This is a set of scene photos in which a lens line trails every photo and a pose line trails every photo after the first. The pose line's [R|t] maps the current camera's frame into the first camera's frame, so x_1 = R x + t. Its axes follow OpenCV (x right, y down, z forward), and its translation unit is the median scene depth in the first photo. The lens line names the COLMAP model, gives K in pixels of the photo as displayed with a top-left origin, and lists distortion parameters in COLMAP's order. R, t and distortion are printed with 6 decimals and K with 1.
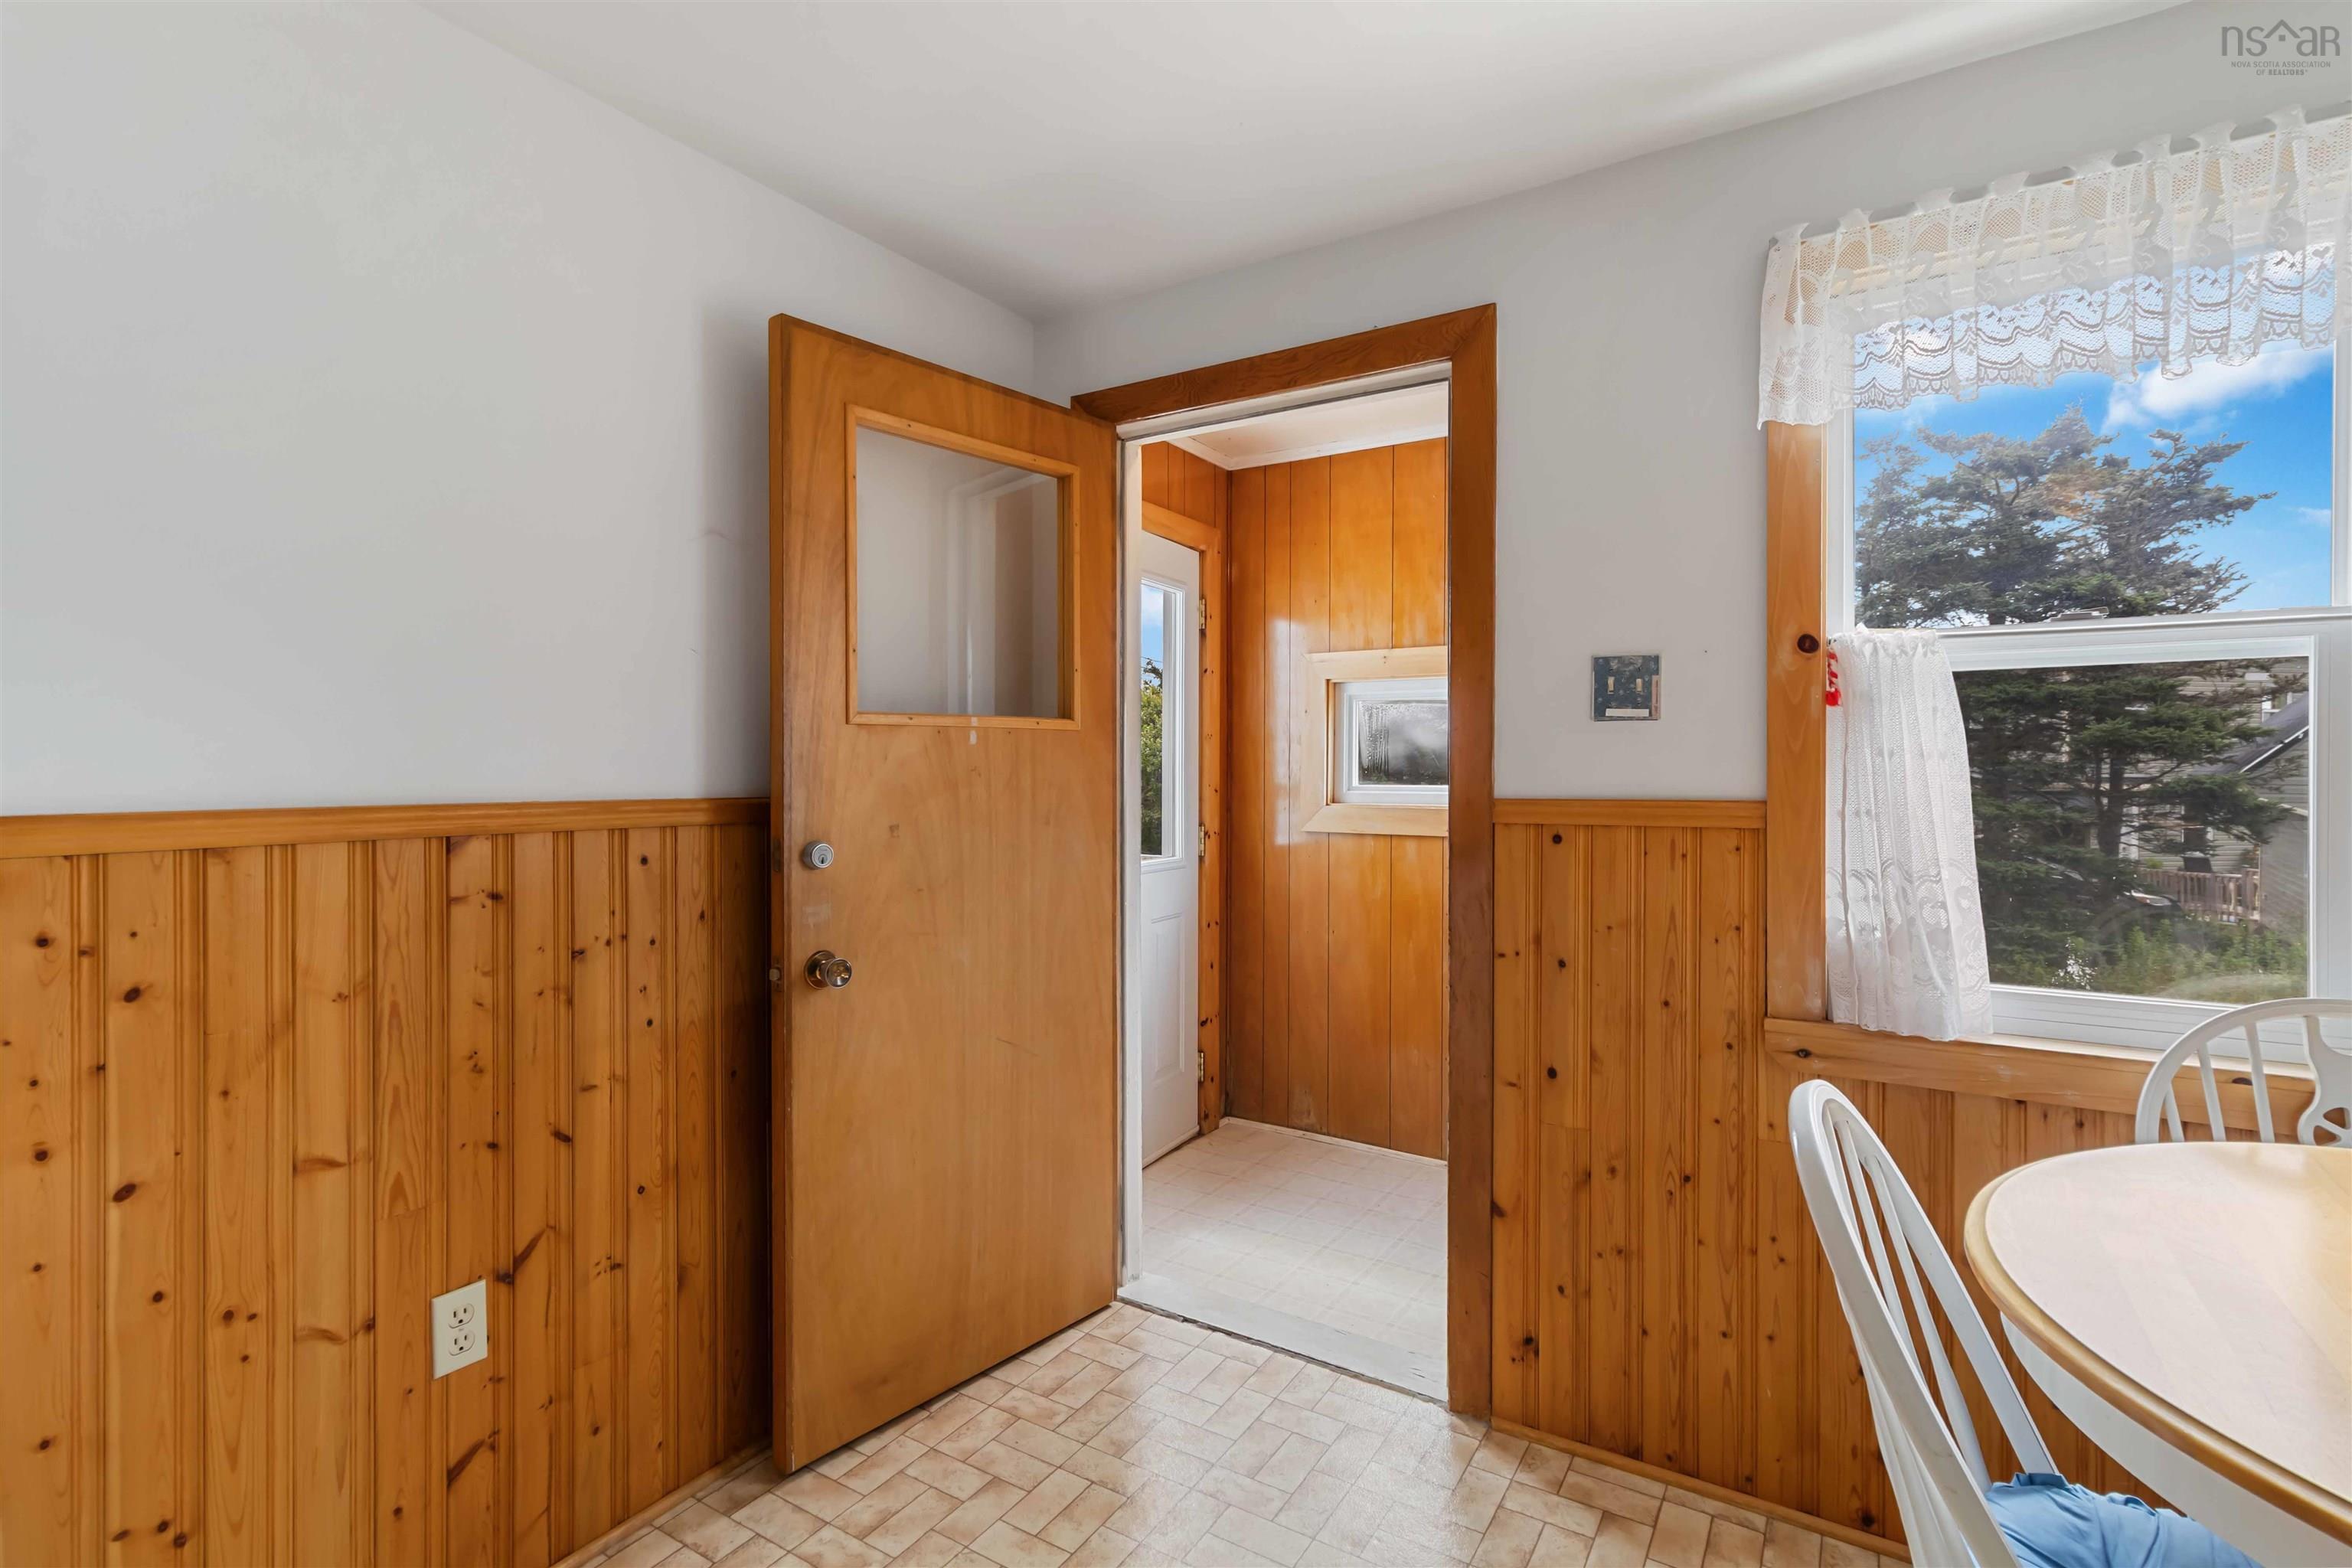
lens RADIAL K [[1106.9, 0, 1186.1], [0, 1106.9, 773.2], [0, 0, 1]] dist [0.005547, 0.000362]
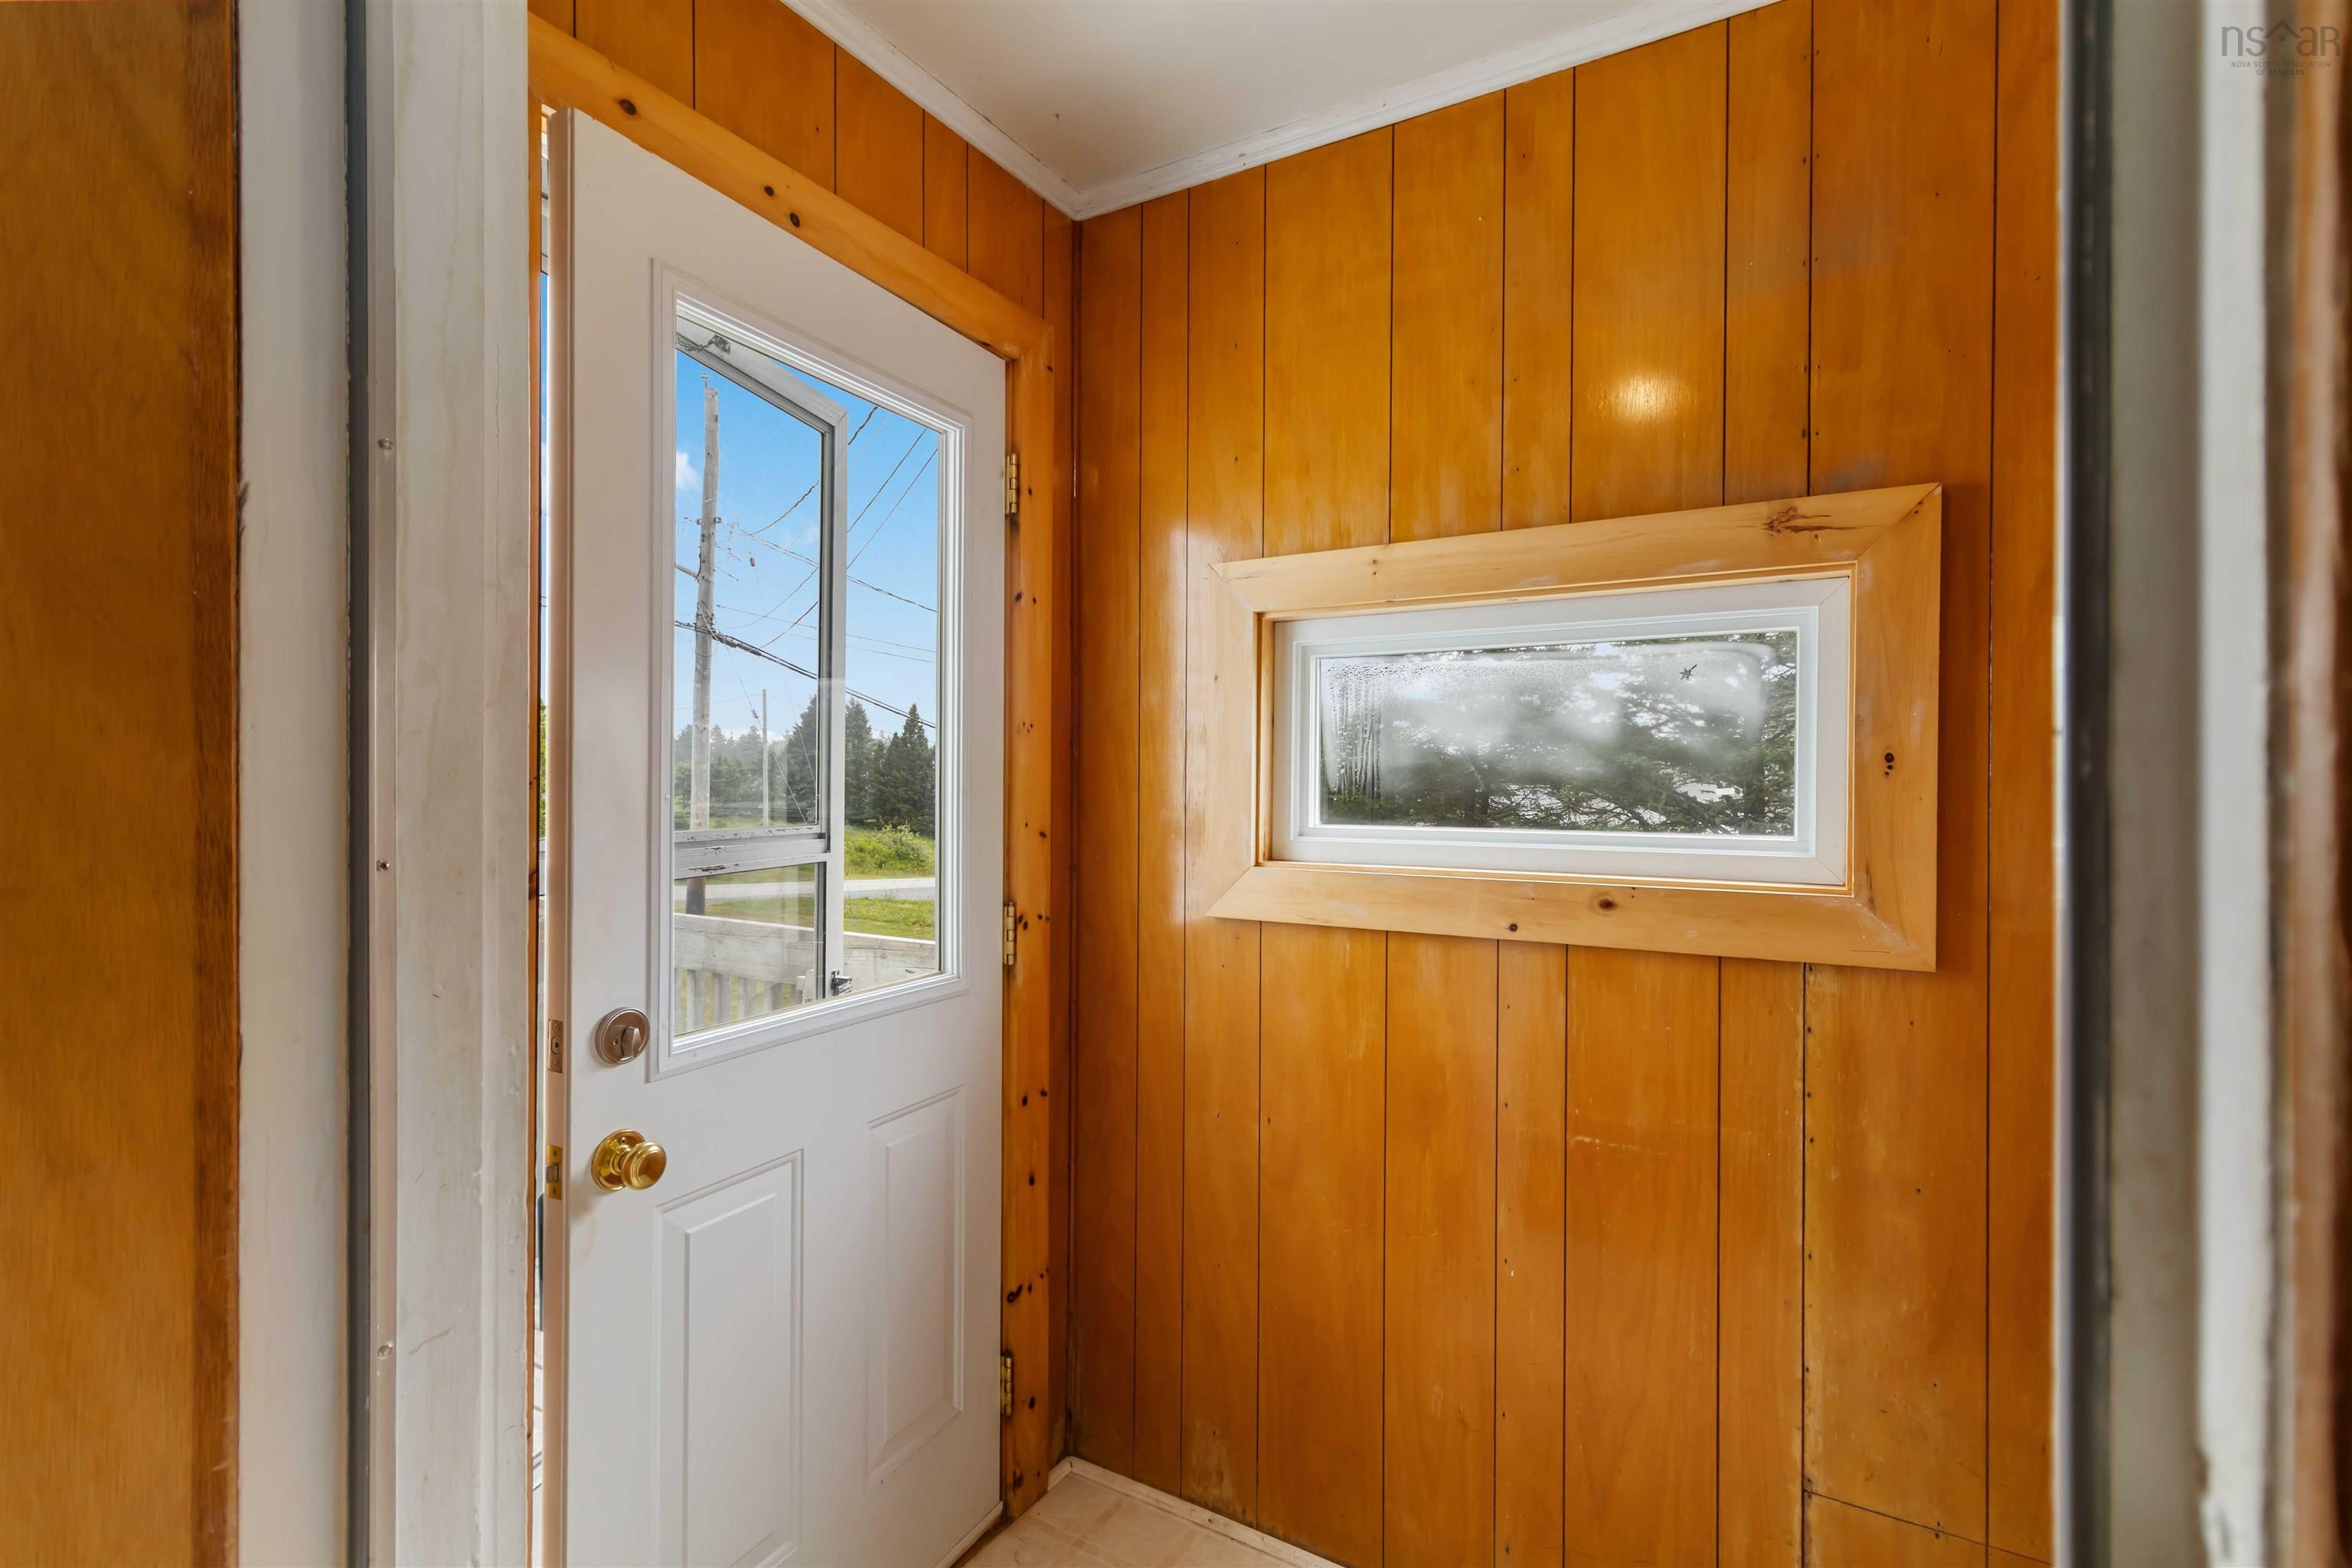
lens RADIAL K [[1089.7, 0, 1176.9], [0, 1089.7, 784.8], [0, 0, 1]] dist [0.000521, 0.000109]
pose [[0.999848, 0.002136, 0.017317, 0.145794], [-0.002138, 0.999998, 0.000120, -0.013397], [-0.017316, -0.000157, 0.999850, 0.900523]]
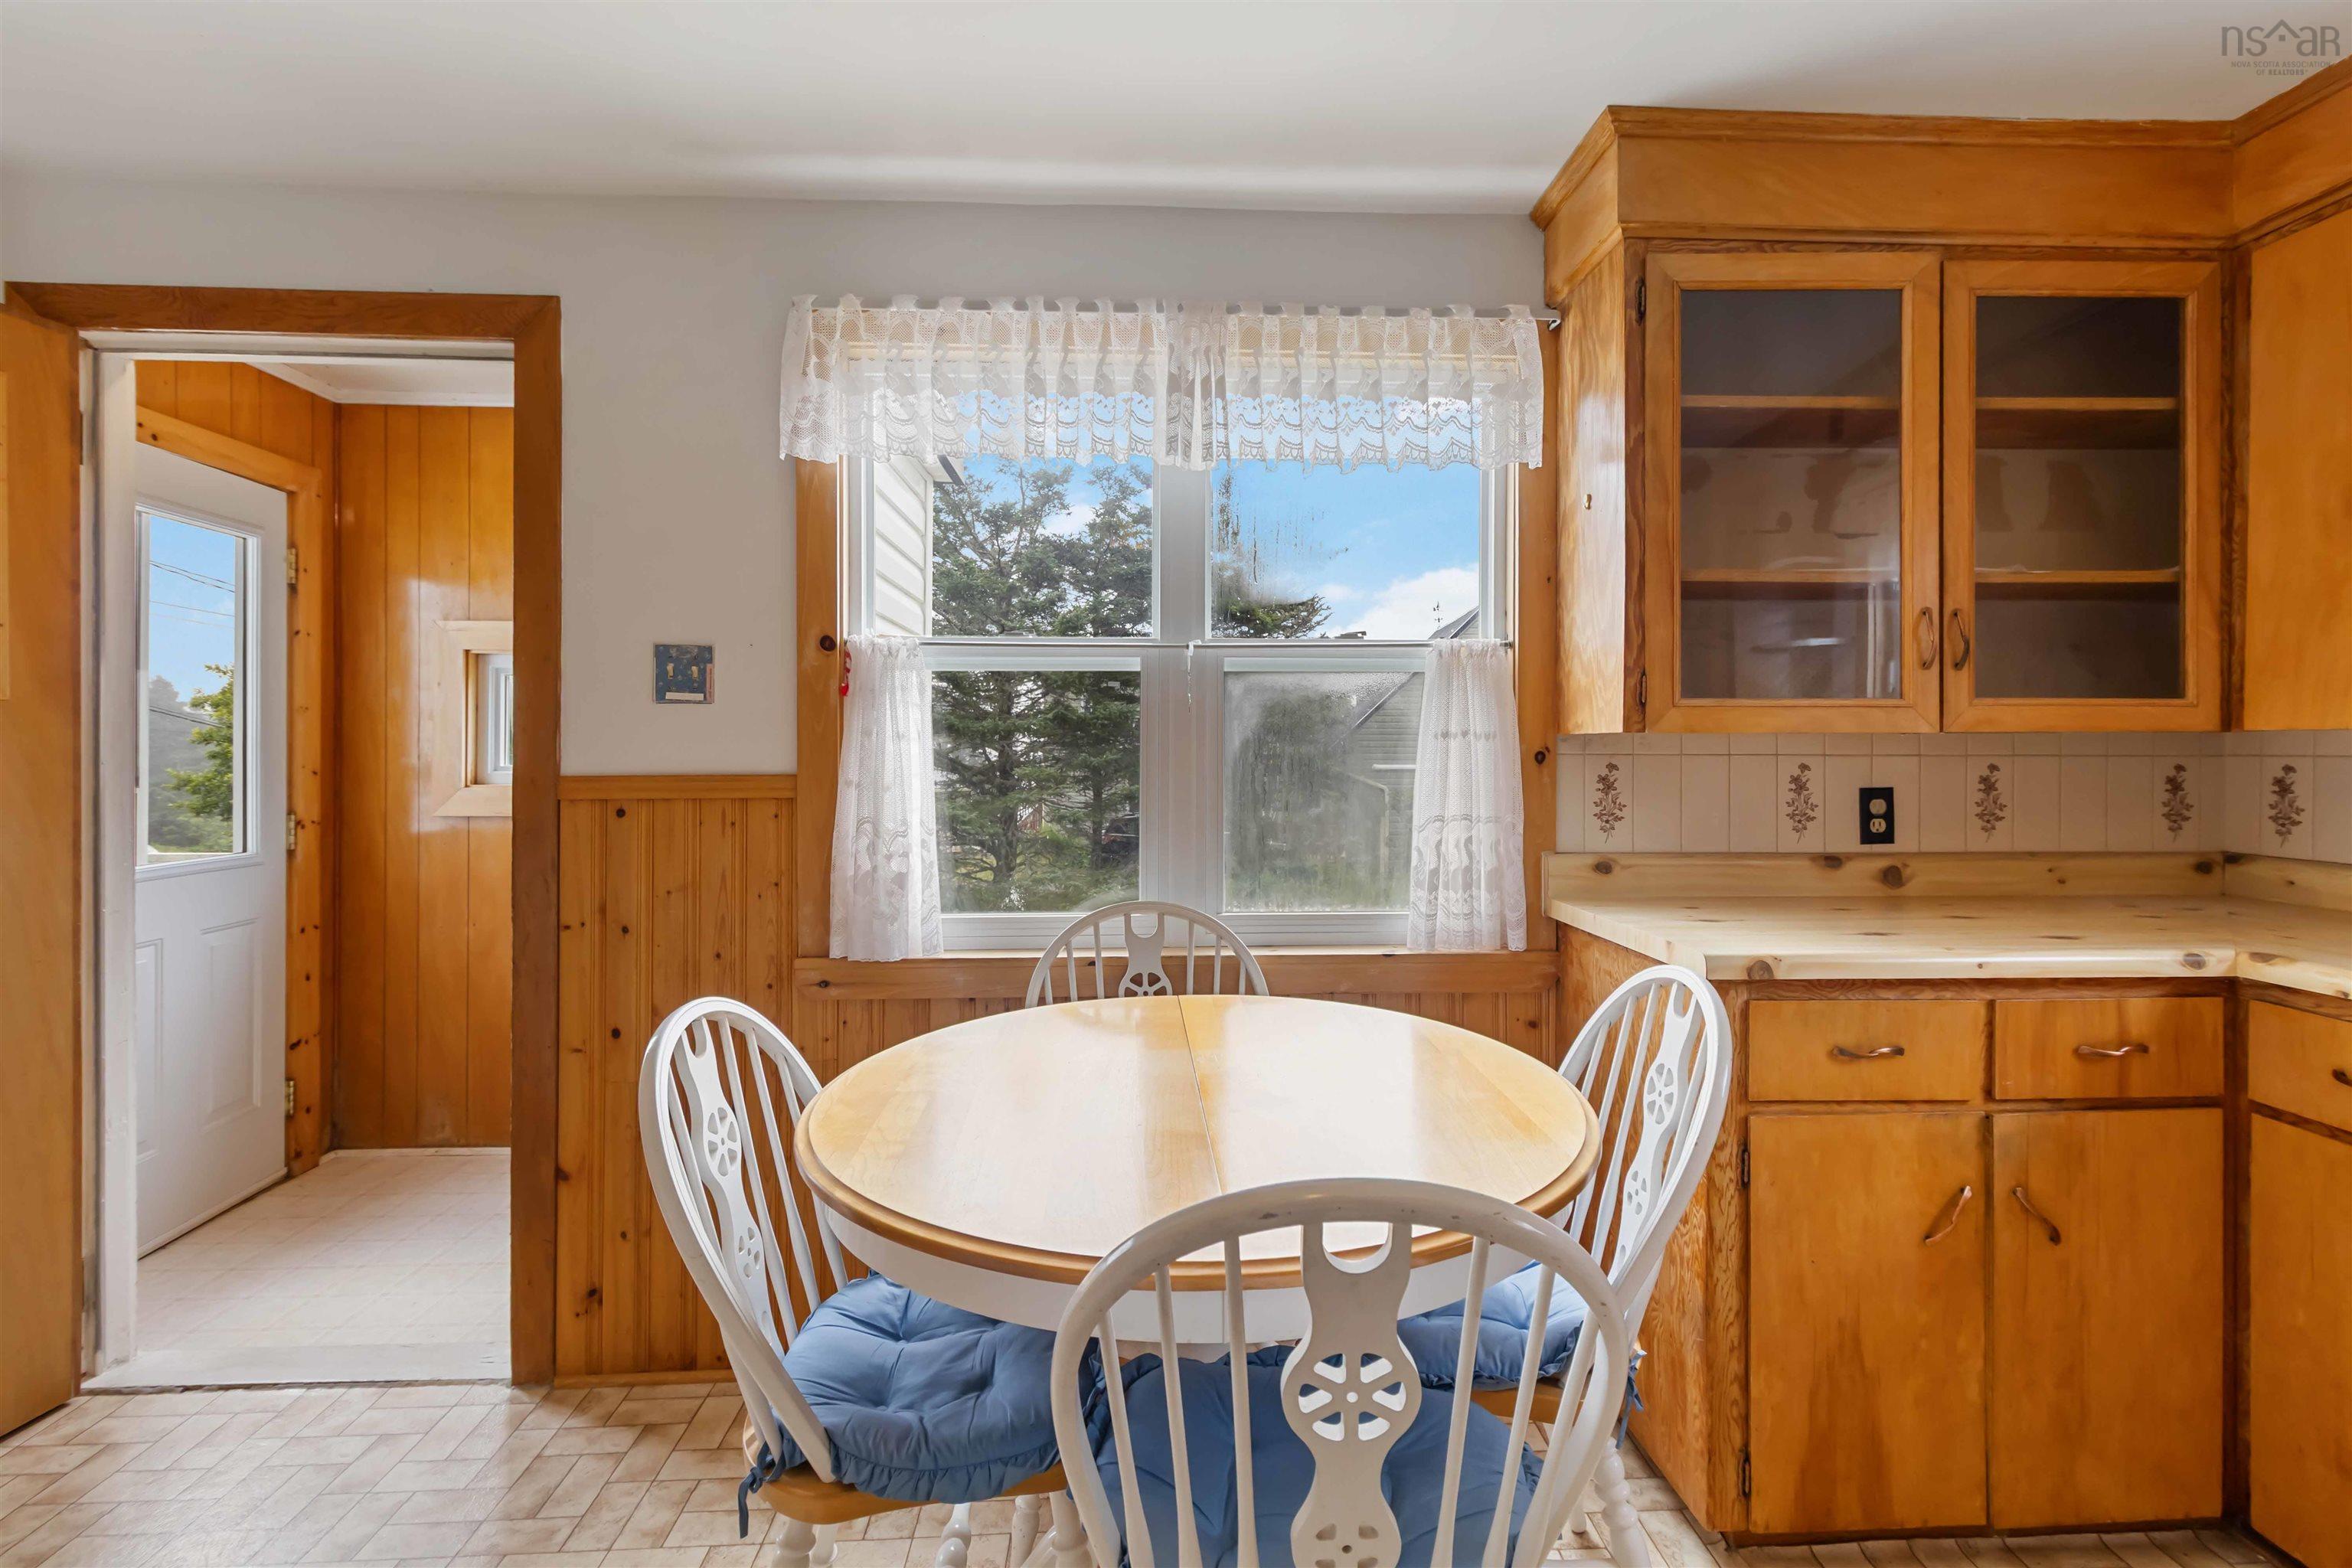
lens RADIAL K [[1109.5, 0, 1189.4], [0, 1109.5, 751.1], [0, 0, 1]] dist [0.003435, 0.001747]
pose [[0.818578, -0.001578, 0.574393, 0.157385], [0.002261, 0.999997, -0.000475, 0.001353], [-0.574390, 0.001688, 0.818580, -0.175131]]
